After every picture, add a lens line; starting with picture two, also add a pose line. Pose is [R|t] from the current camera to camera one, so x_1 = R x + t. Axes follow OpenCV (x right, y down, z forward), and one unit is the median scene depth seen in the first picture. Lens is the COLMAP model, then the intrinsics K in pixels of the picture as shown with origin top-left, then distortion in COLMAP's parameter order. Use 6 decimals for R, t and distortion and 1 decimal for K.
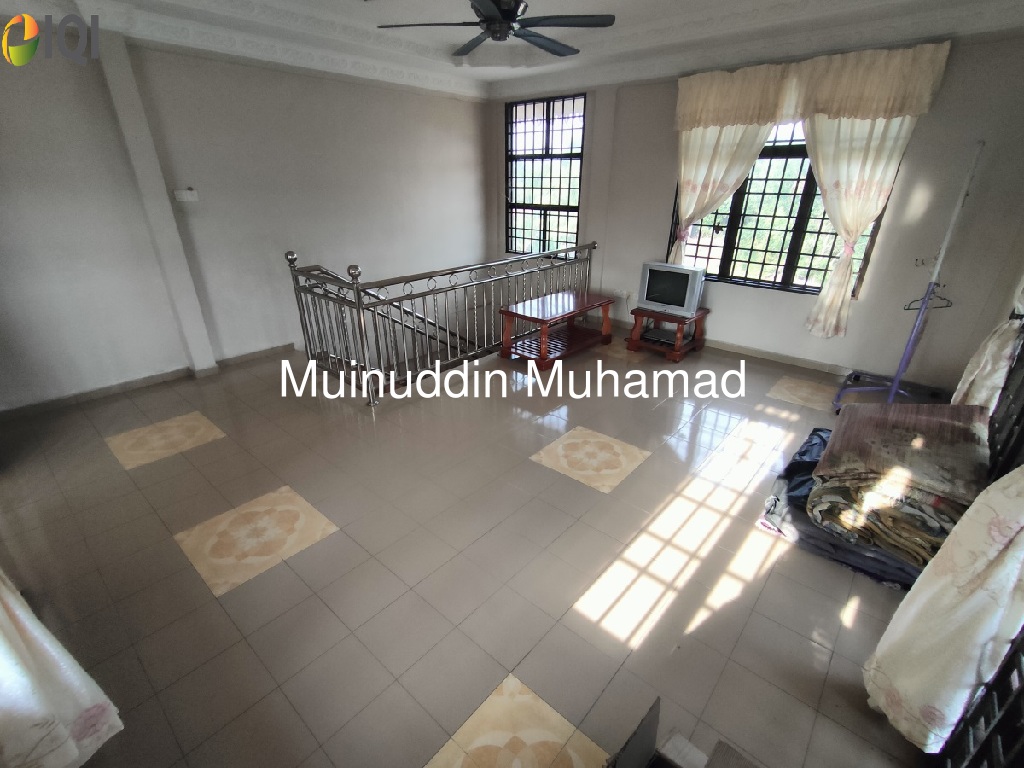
lens RADIAL K [[469.7, 0, 512.0], [0, 469.7, 384.0], [0, 0, 1]] dist [0.025399, -0.000342]
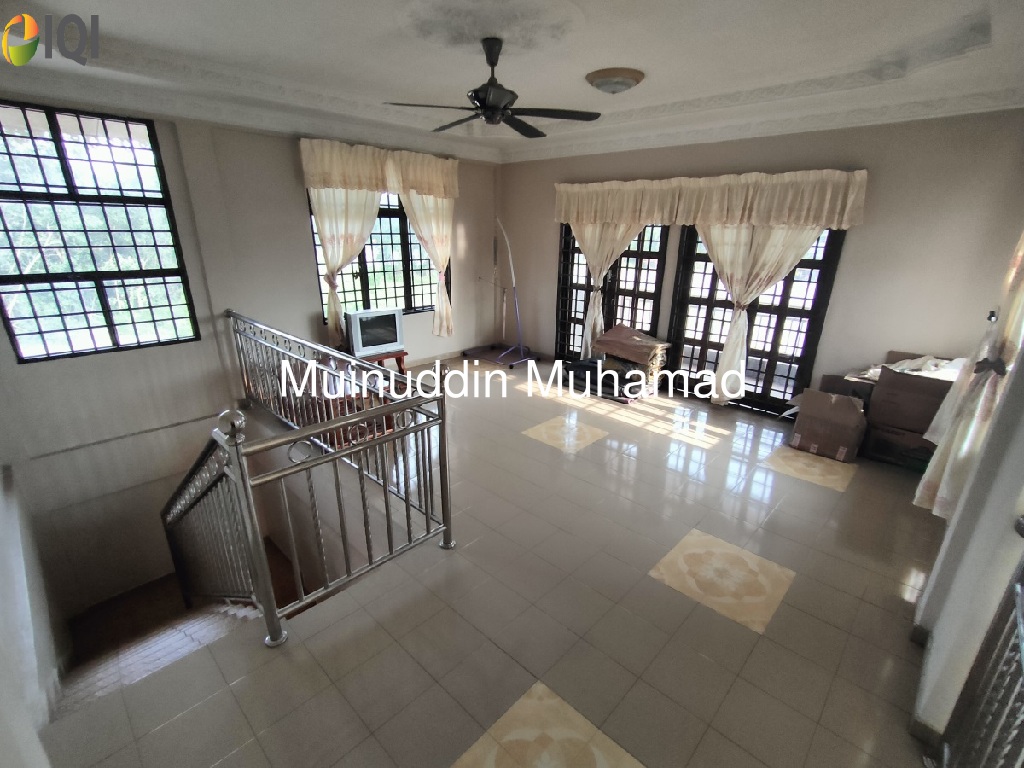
lens RADIAL K [[479.9, 0, 512.3], [0, 479.9, 398.4], [0, 0, 1]] dist [-0.001654, 0.000245]
pose [[0.038059, -0.335242, 0.941363, -0.816849], [0.393022, 0.871146, 0.294346, -0.293591], [-0.918741, 0.358774, 0.164912, 0.643054]]
